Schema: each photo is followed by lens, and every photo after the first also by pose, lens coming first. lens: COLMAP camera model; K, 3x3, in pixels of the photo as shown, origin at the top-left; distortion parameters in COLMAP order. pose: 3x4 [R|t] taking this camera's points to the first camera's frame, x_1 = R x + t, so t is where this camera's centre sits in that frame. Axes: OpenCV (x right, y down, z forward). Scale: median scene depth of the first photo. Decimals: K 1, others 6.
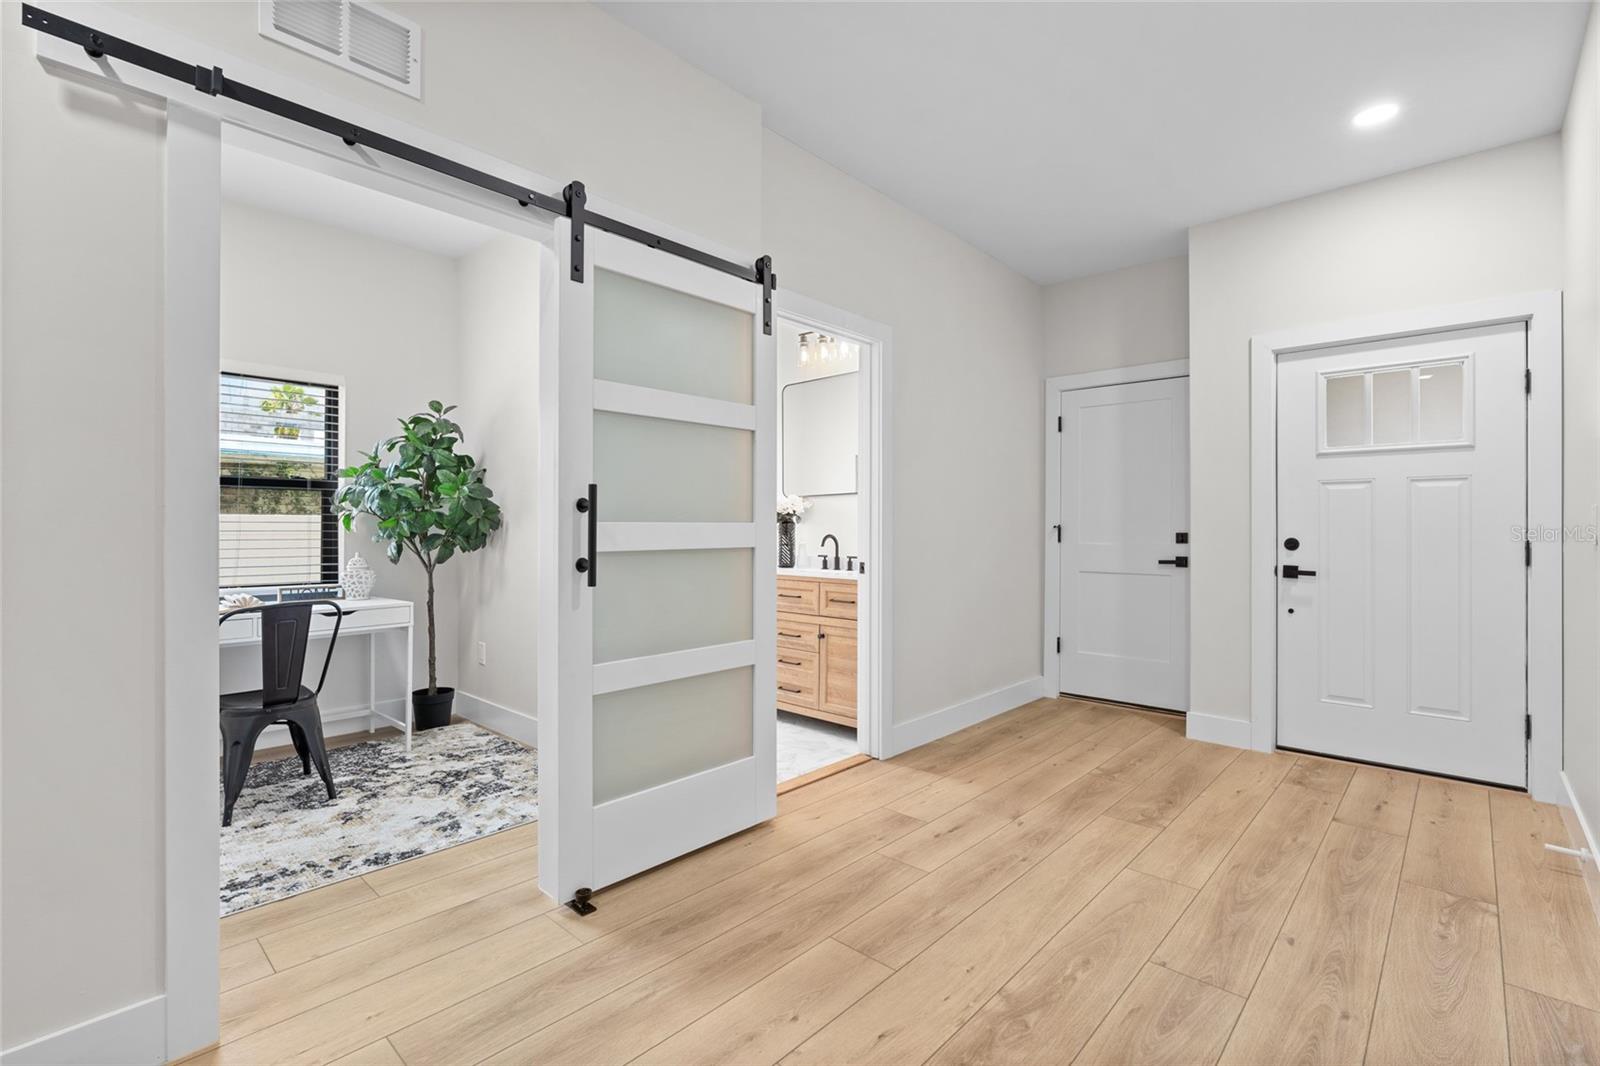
lens RADIAL K [[719.1, 0, 799.3], [0, 719.1, 531.0], [0, 0, 1]] dist [-0.004192, 0.000063]
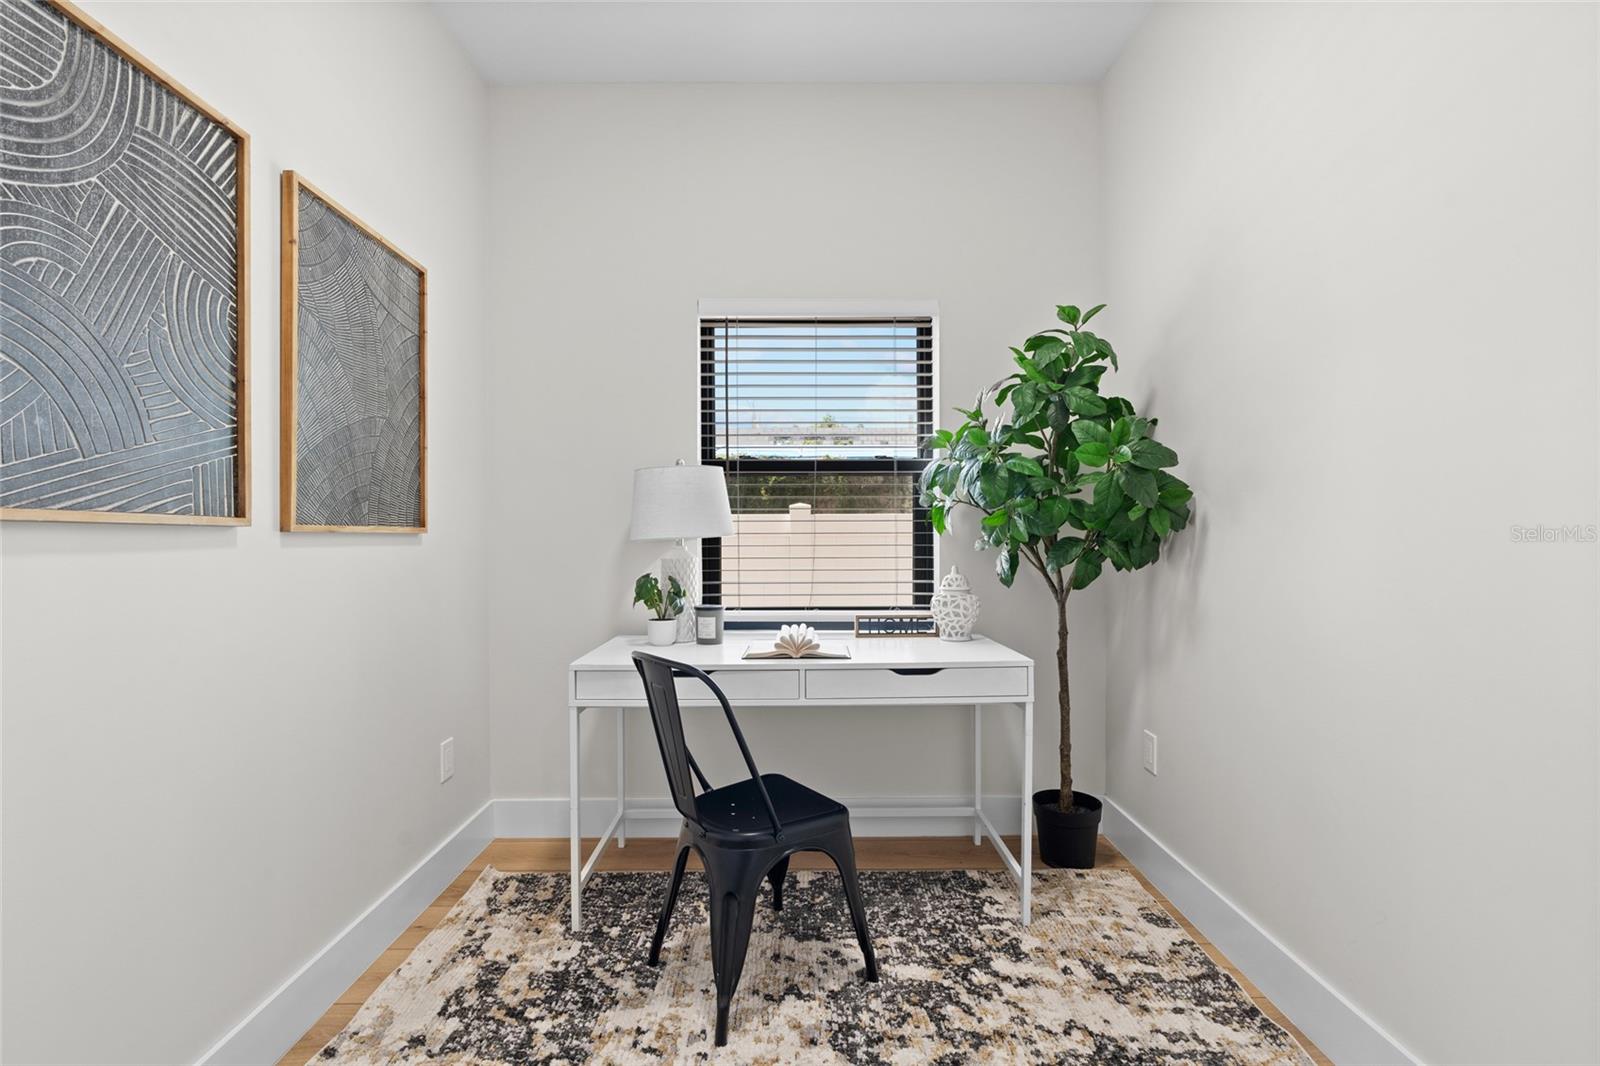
lens RADIAL K [[726.4, 0, 802.0], [0, 726.4, 528.2], [0, 0, 1]] dist [-0.005616, 0.000131]
pose [[0.683609, -0.007052, -0.729815, -0.229303], [0.002804, 0.999971, -0.007035, 0.000098], [0.729843, 0.002763, 0.683609, 0.446446]]
